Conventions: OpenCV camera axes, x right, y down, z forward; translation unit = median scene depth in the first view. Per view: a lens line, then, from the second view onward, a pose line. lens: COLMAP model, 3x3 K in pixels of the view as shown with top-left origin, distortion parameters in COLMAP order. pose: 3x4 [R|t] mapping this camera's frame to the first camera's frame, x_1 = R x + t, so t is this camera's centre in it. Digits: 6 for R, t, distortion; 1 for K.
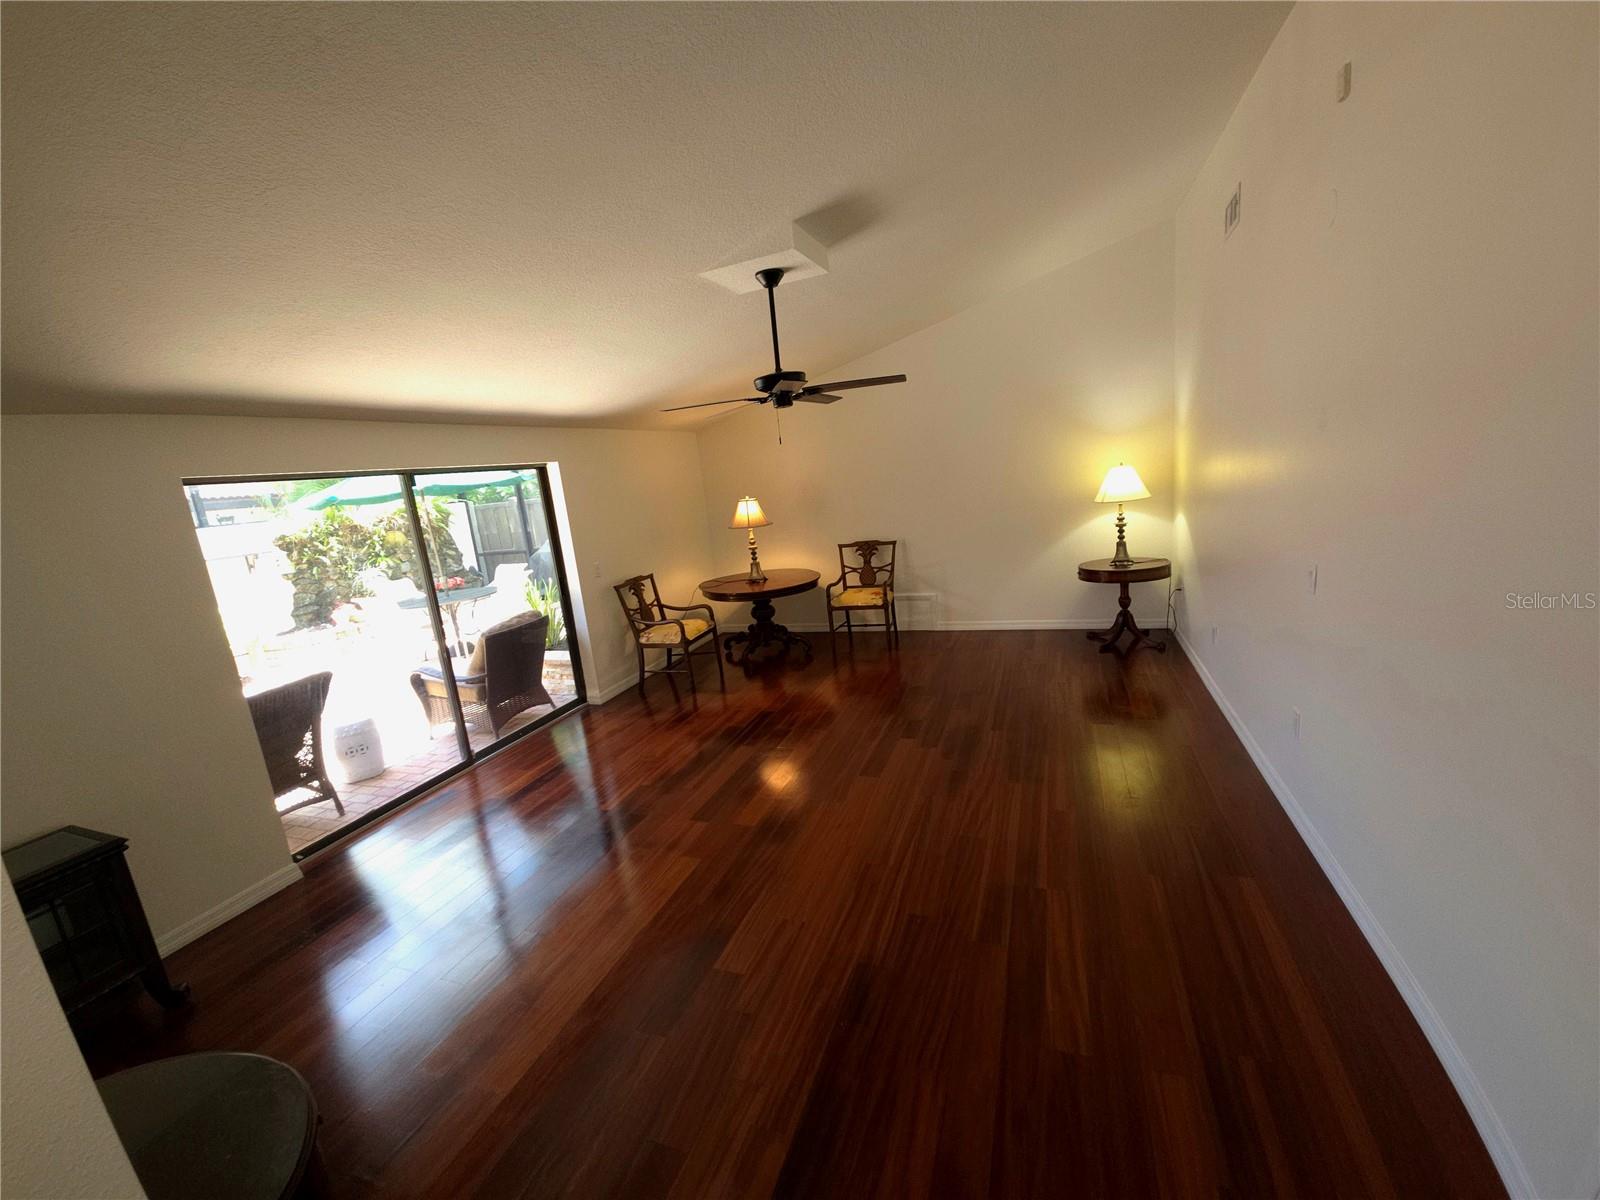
lens RADIAL K [[637.1, 0, 784.8], [0, 637.1, 600.2], [0, 0, 1]] dist [0.063894, -0.033396]
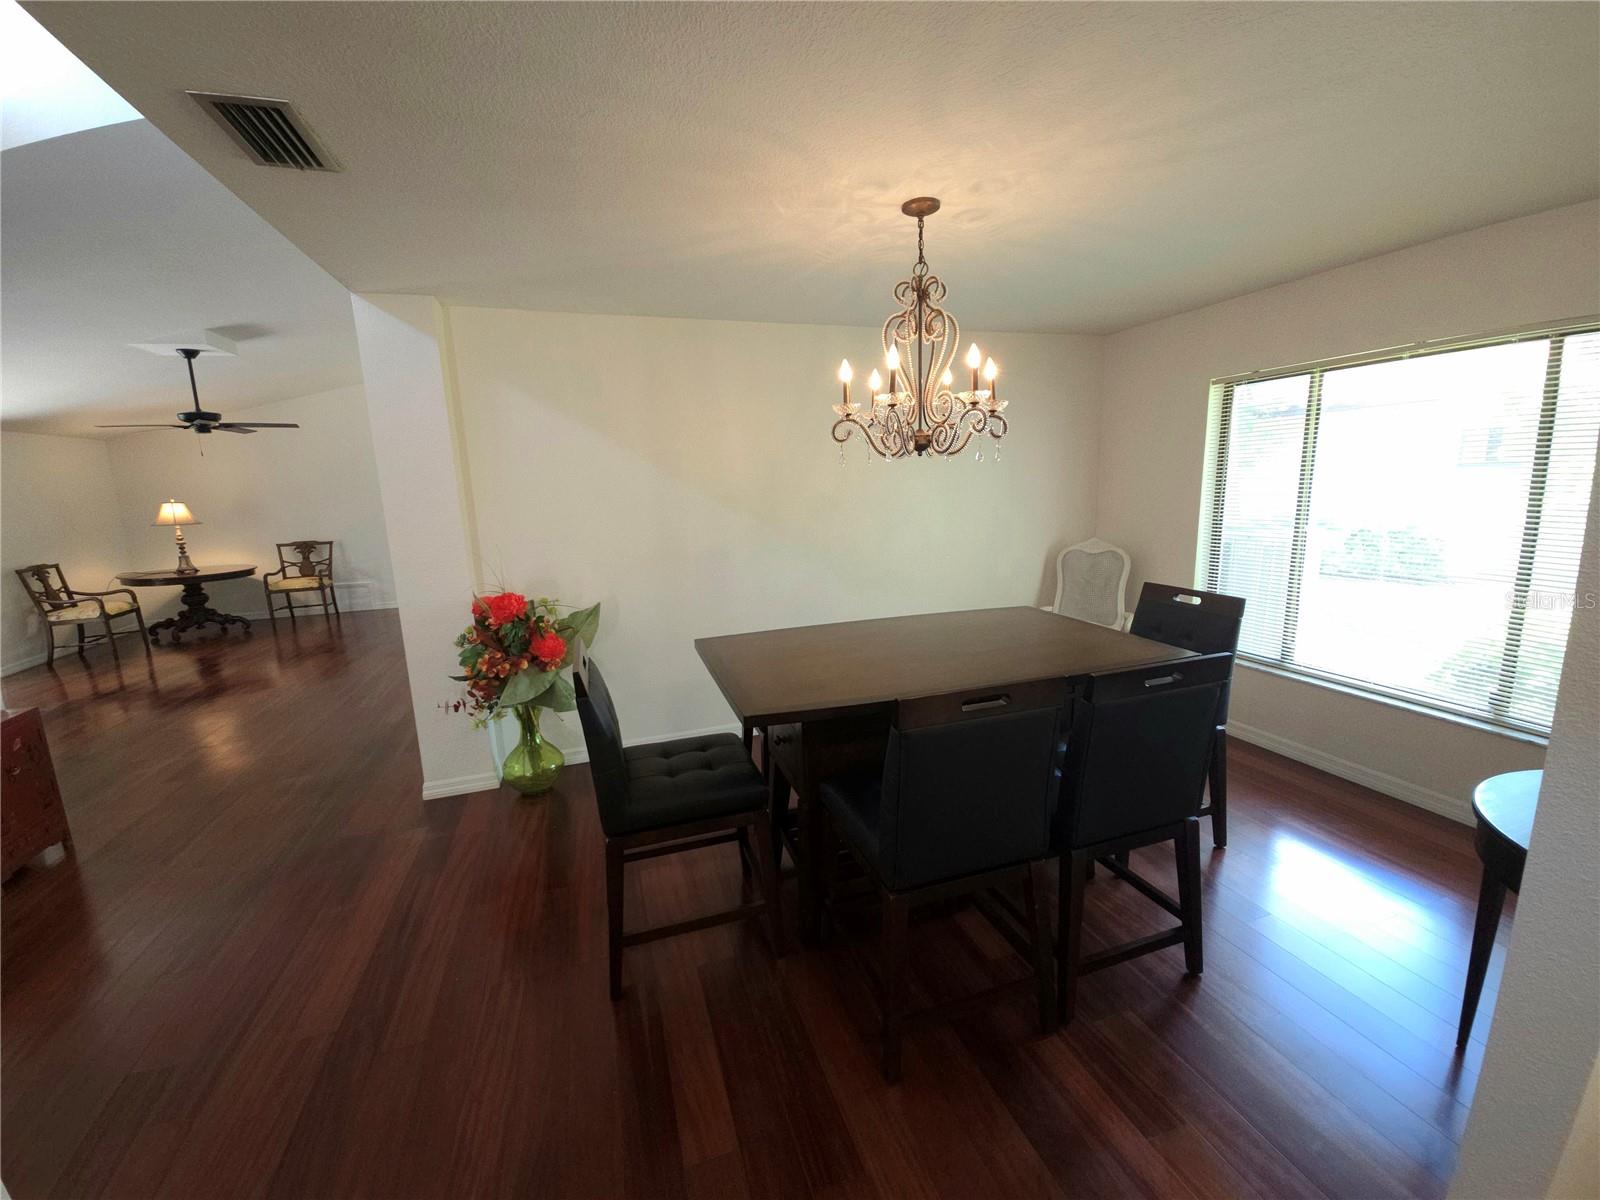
lens RADIAL K [[637.1, 0, 784.8], [0, 637.1, 600.2], [0, 0, 1]] dist [0.063894, -0.033396]
pose [[0.768161, -0.033337, 0.639388, 0.028240], [0.080653, 0.995727, -0.044980, 0.166930], [-0.635157, 0.086120, 0.767567, -0.626091]]
